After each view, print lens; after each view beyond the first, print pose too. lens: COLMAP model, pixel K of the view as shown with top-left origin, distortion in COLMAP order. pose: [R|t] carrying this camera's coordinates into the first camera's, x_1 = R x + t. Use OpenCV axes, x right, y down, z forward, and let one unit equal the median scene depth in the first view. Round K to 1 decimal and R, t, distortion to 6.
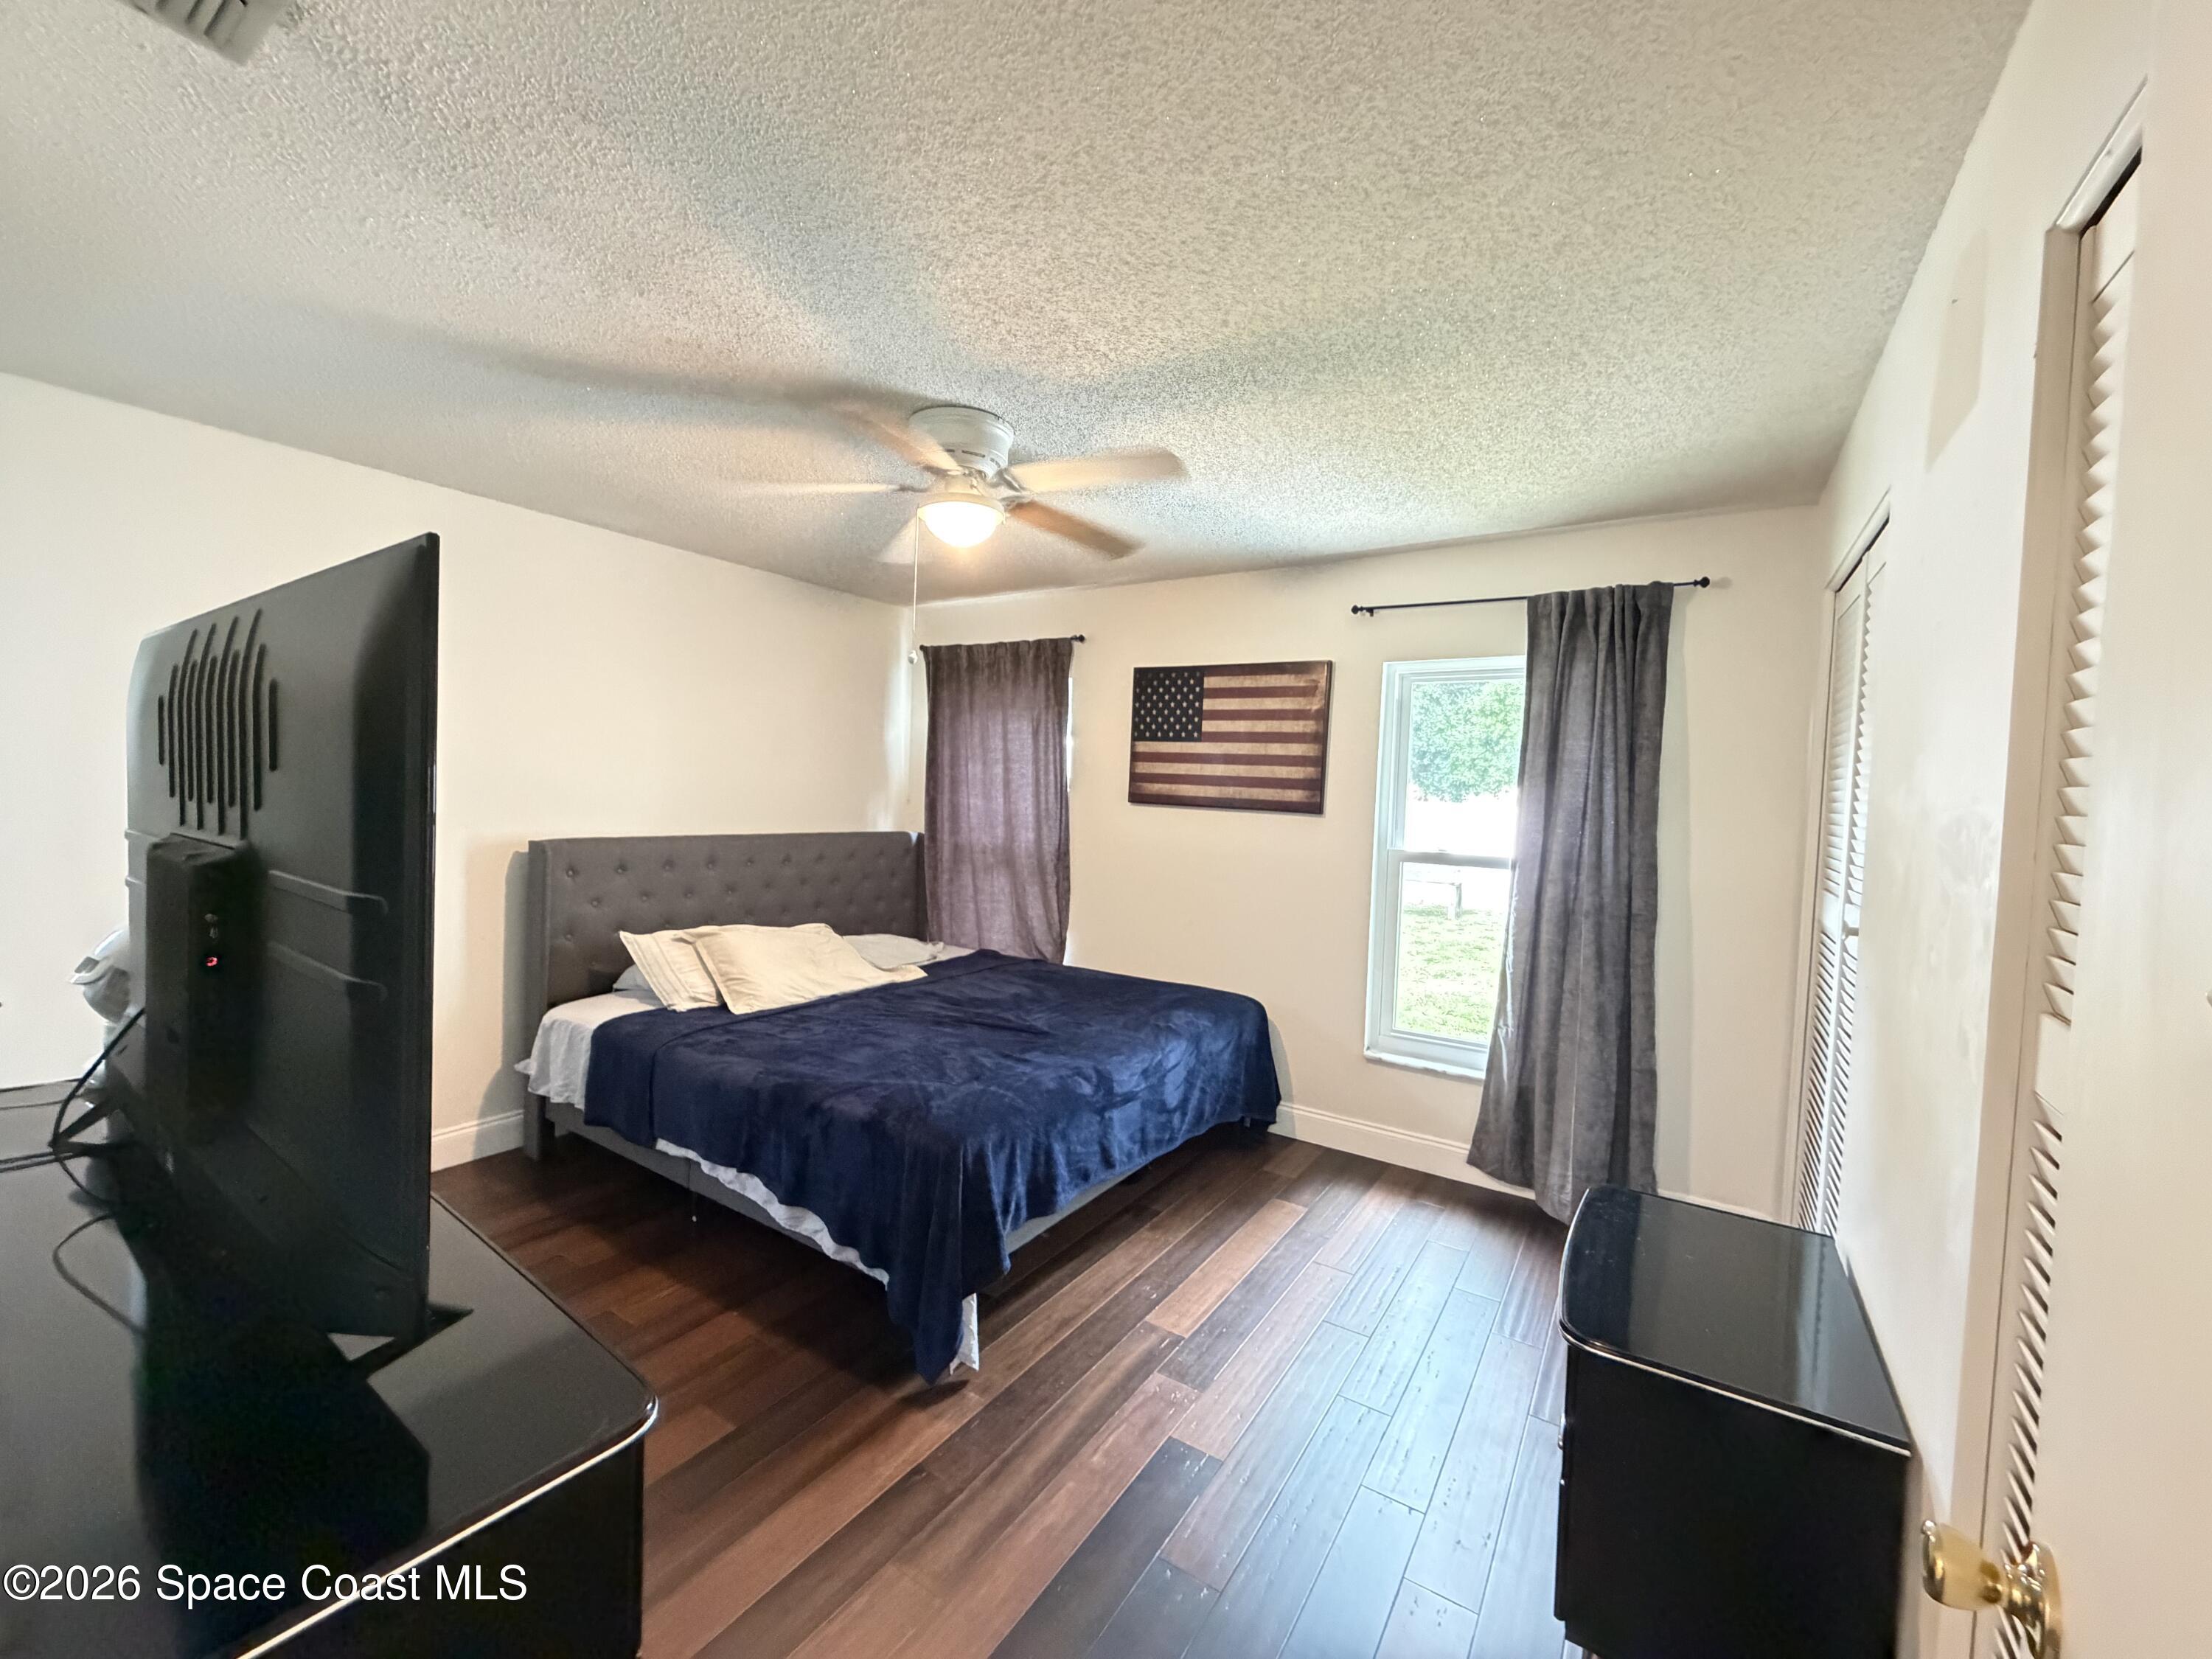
lens RADIAL K [[882.0, 0, 1094.5], [0, 882.0, 823.3], [0, 0, 1]] dist [-0.000448, 0.000325]
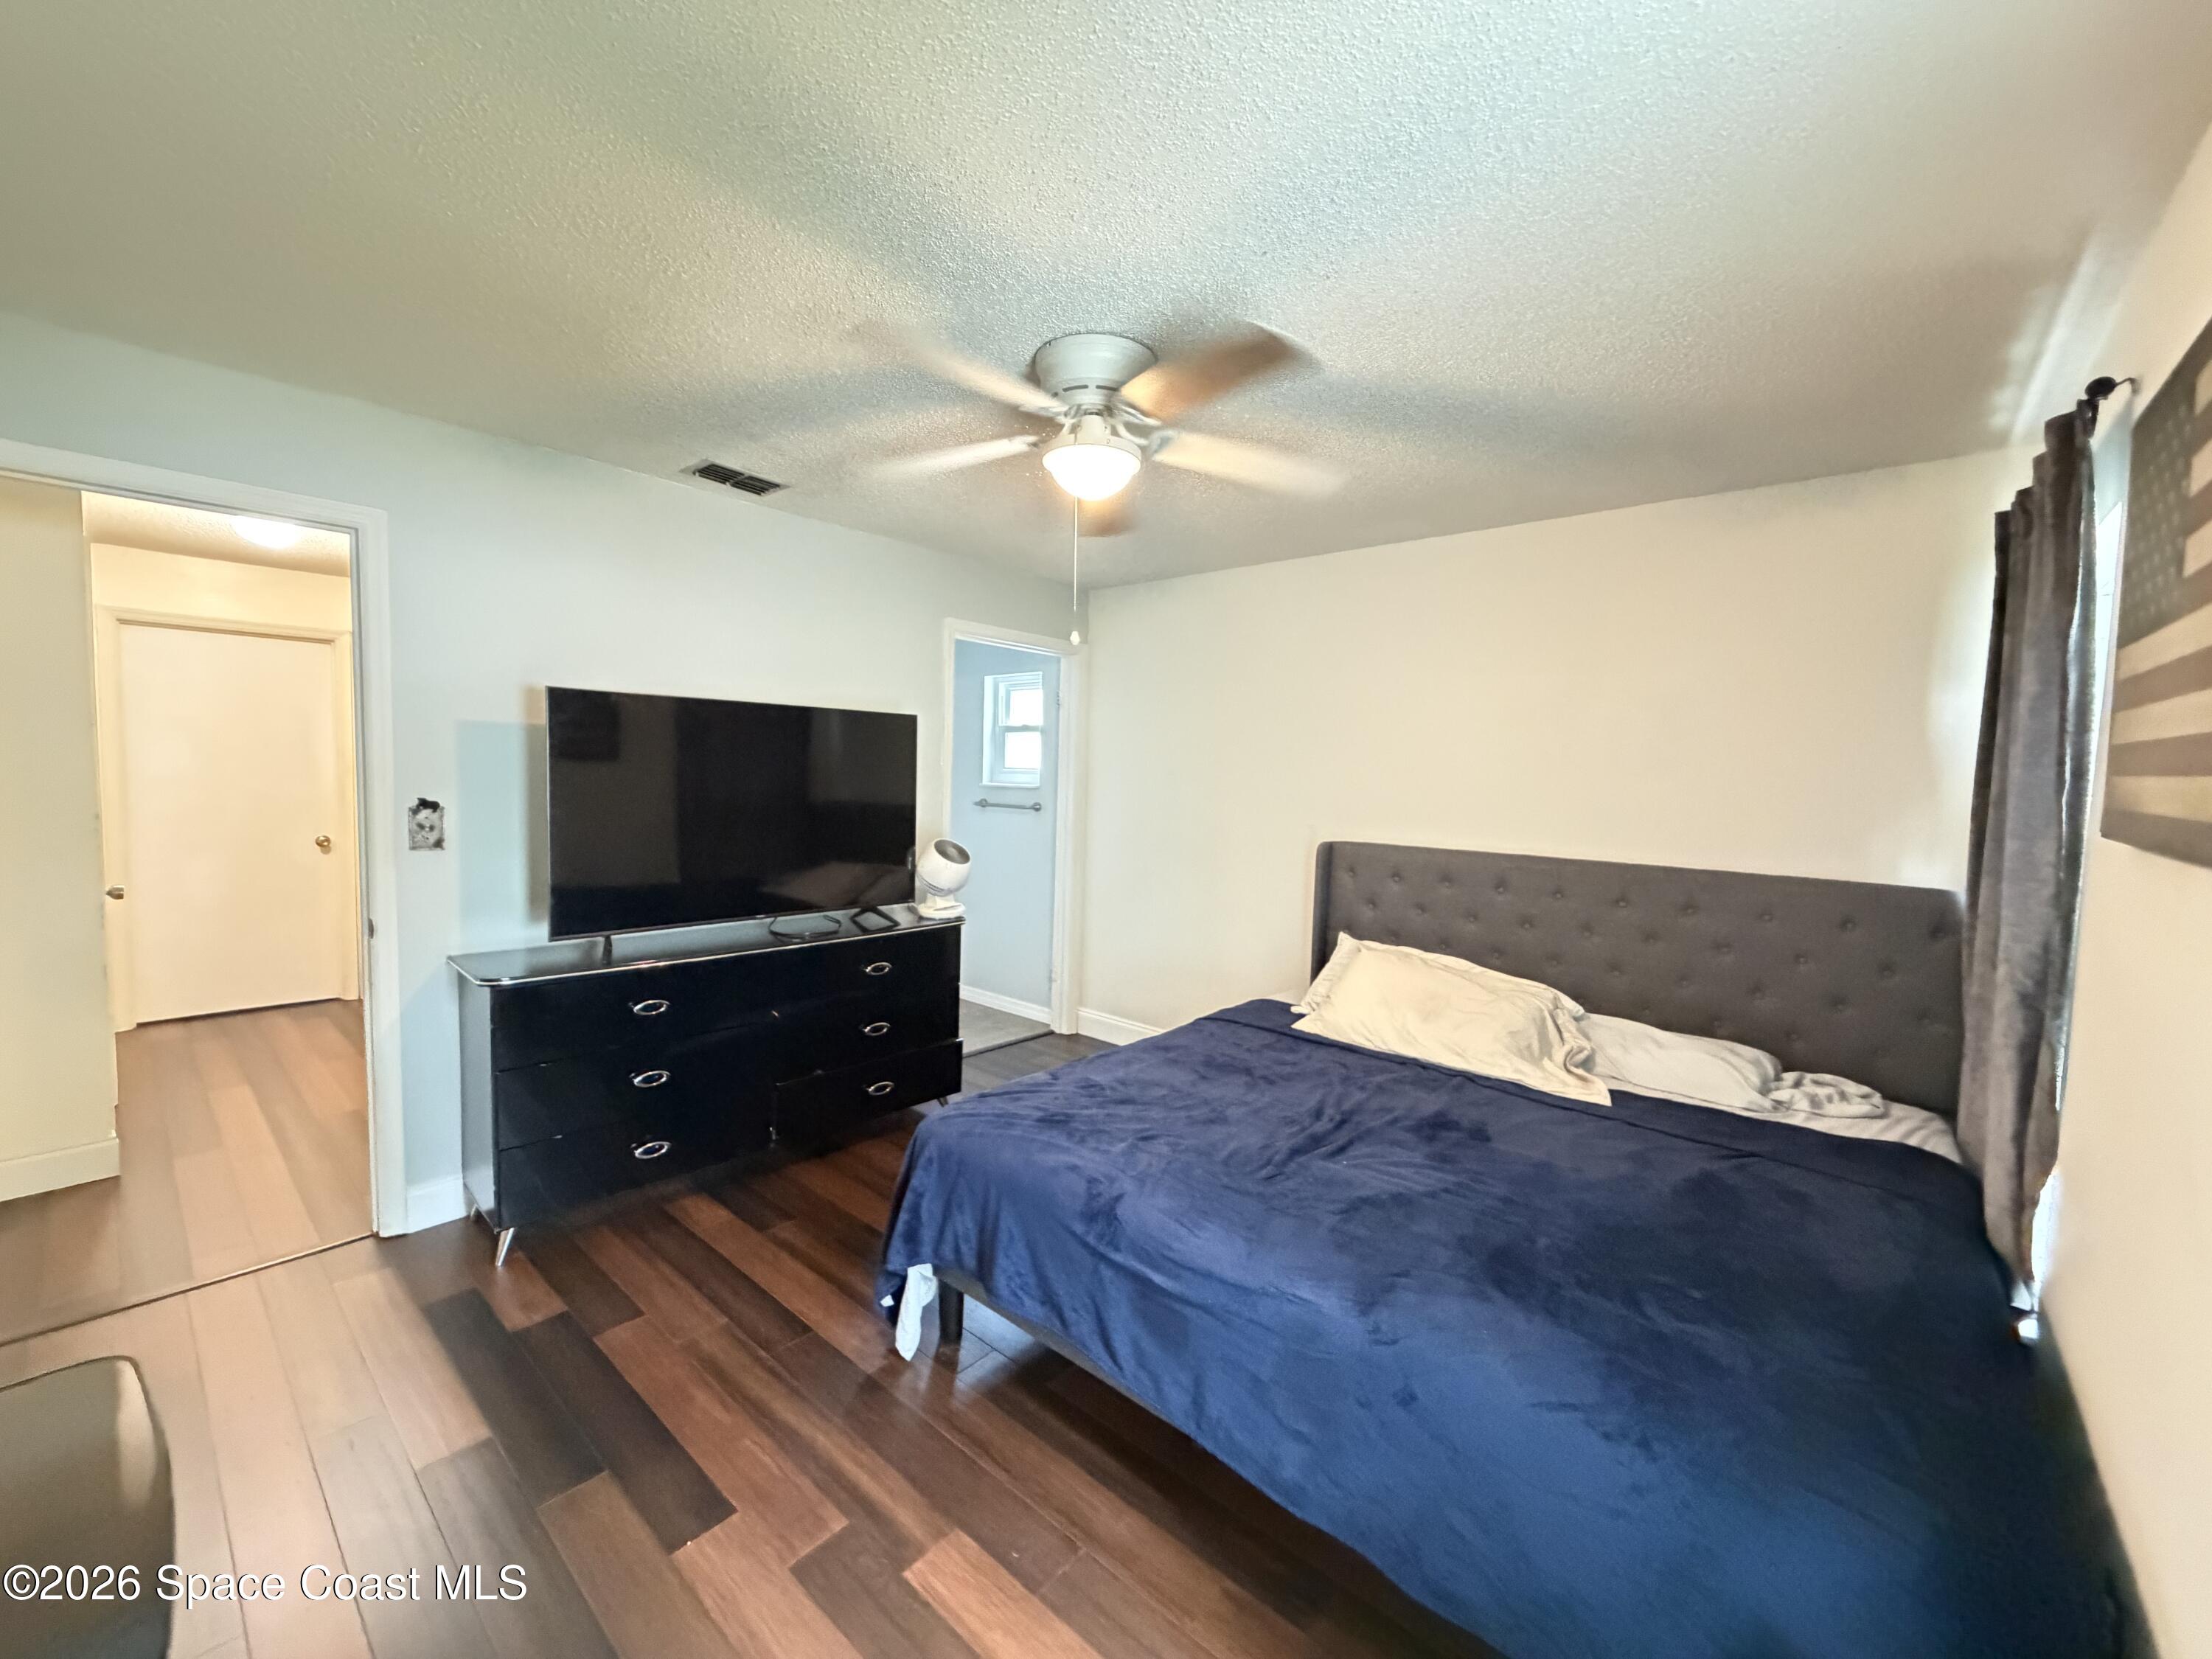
lens RADIAL K [[882.0, 0, 1108.0], [0, 882.0, 827.3], [0, 0, 1]] dist [-0.000448, 0.000325]
pose [[-0.129320, 0.025063, -0.991286, 0.640612], [-0.067295, 0.997154, 0.033991, -0.020548], [0.989317, 0.071105, -0.127265, 1.037547]]
